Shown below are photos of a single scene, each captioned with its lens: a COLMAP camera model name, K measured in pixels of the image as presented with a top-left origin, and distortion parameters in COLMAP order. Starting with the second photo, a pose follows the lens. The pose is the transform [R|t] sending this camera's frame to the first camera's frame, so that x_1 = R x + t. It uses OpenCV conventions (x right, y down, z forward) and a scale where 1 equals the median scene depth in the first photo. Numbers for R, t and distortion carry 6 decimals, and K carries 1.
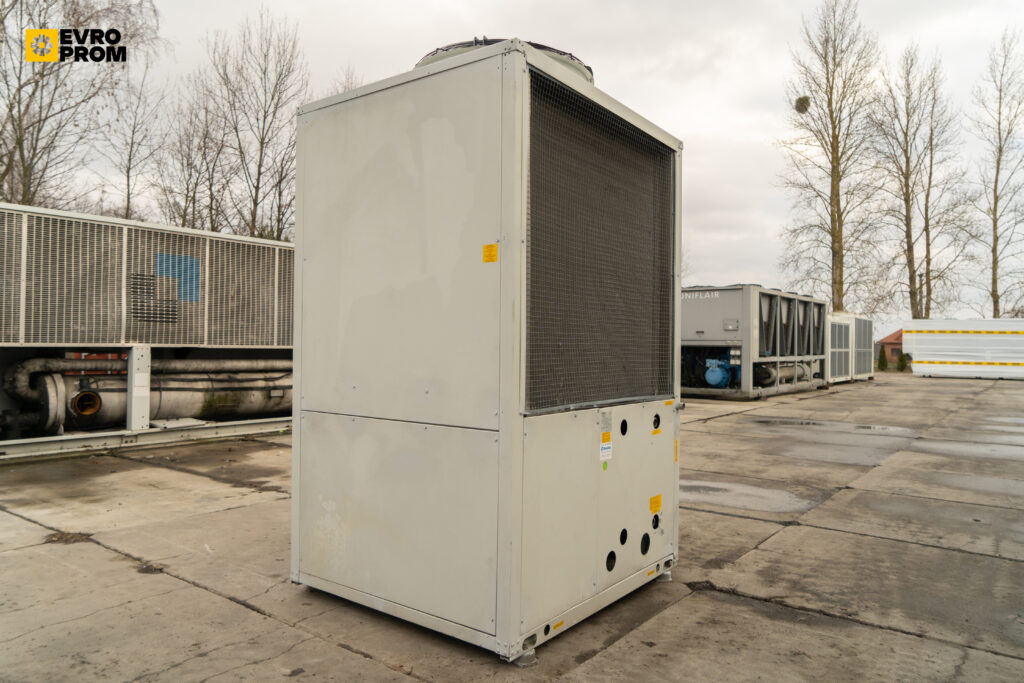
lens RADIAL K [[711.7, 0, 512.0], [0, 711.7, 341.5], [0, 0, 1]] dist [-0.020748, -0.000744]
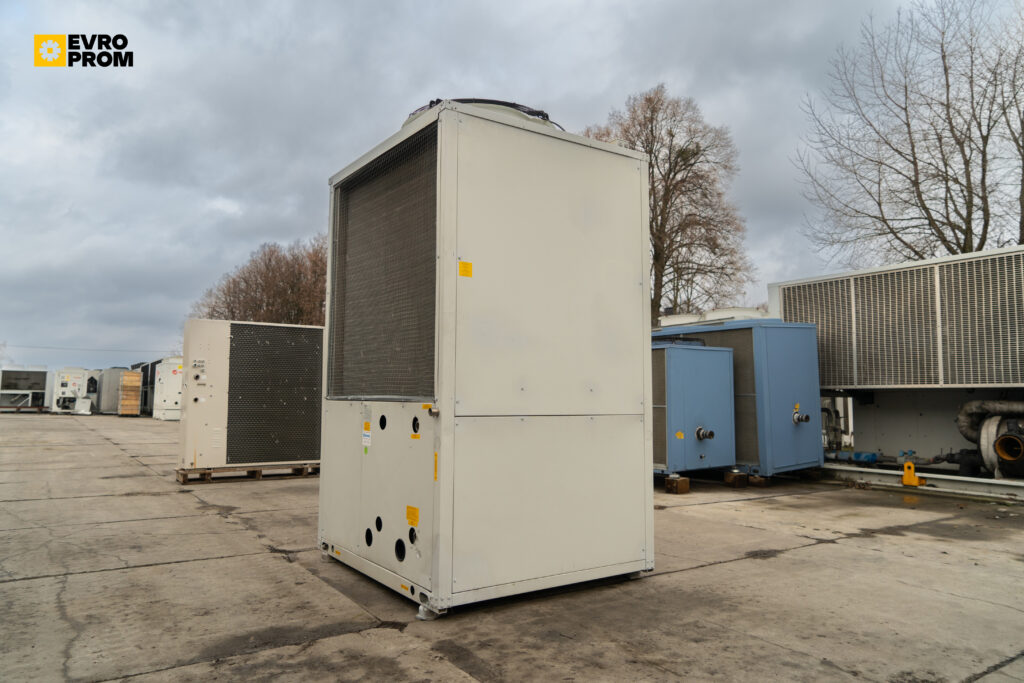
lens RADIAL K [[703.0, 0, 512.0], [0, 703.0, 341.5], [0, 0, 1]] dist [-0.016410, 0.002467]
pose [[-0.324768, -0.095047, -0.941006, 0.970886], [-0.011044, 0.995251, -0.096715, 0.086429], [0.945729, -0.021017, -0.324275, 1.336046]]
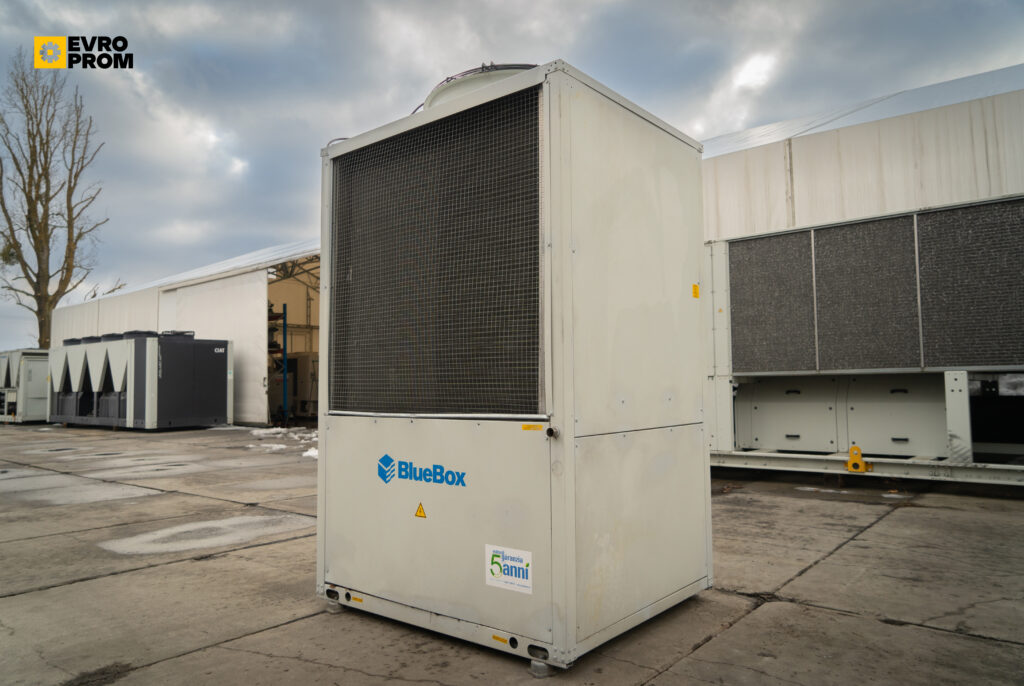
lens RADIAL K [[703.0, 0, 512.0], [0, 703.0, 343.0], [0, 0, 1]] dist [-0.016410, 0.002467]
pose [[0.043929, 0.045609, 0.997993, -0.956839], [0.008991, 0.998899, -0.046046, 0.022617], [-0.998994, 0.010996, 0.043471, 0.902410]]
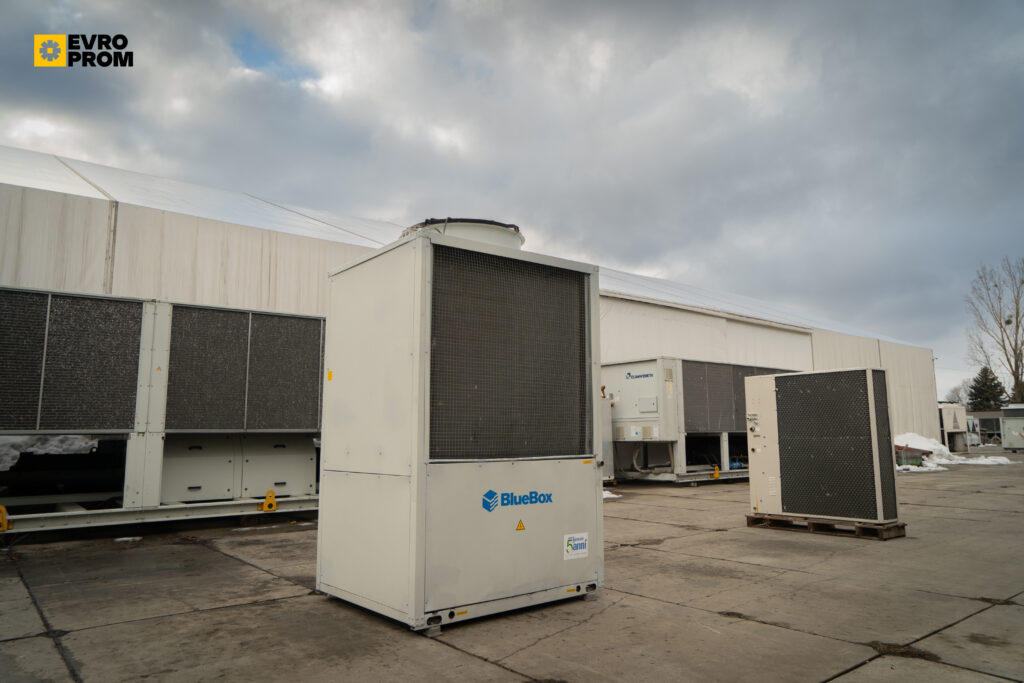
lens RADIAL K [[704.2, 0, 512.0], [0, 704.2, 341.5], [0, 0, 1]] dist [-0.009724, 0.007229]
pose [[-0.969016, 0.024484, 0.245783, -0.435196], [-0.008342, 0.991263, -0.131636, 0.028079], [-0.246859, -0.129607, -0.960345, 2.194655]]
